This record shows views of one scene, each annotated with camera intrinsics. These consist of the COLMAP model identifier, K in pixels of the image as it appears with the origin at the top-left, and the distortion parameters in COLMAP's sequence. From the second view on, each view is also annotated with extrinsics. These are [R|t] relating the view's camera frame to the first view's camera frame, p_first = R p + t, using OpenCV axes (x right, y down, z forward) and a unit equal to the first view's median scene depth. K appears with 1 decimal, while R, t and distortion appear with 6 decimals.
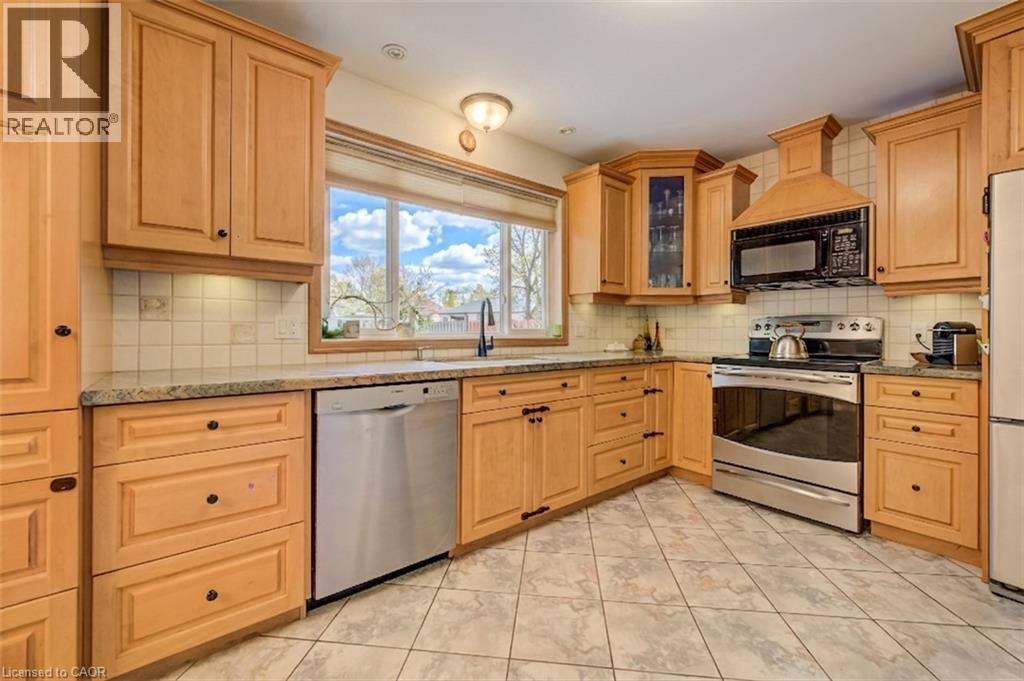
lens RADIAL K [[412.2, 0, 513.4], [0, 412.2, 329.5], [0, 0, 1]] dist [-0.000934, 0.000293]
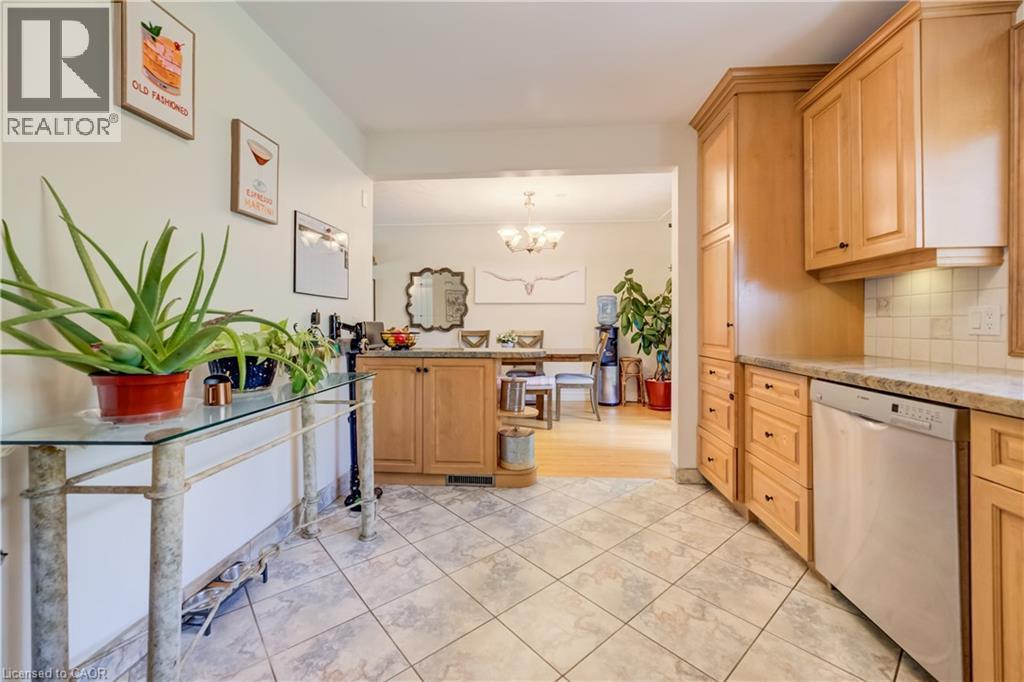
lens RADIAL K [[413.2, 0, 512.7], [0, 413.2, 321.5], [0, 0, 1]] dist [-0.000106, 0.000147]
pose [[-0.688613, -0.010090, -0.725059, 0.532411], [-0.001760, 0.999923, -0.012243, 0.006227], [0.725127, -0.007155, -0.688578, 0.706864]]
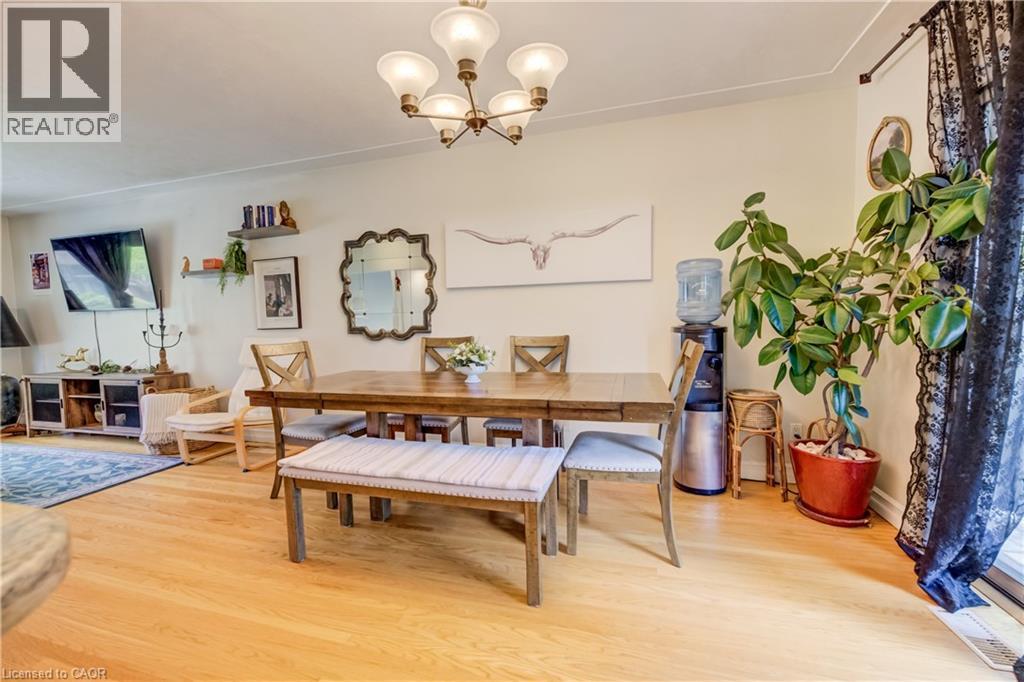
lens RADIAL K [[407.0, 0, 511.3], [0, 407.0, 348.4], [0, 0, 1]] dist [-0.000631, 0.000133]
pose [[-0.822239, 0.045857, -0.567292, -0.453179], [0.018936, 0.998401, 0.053260, -0.001815], [0.568827, 0.033050, -0.821793, 0.120871]]
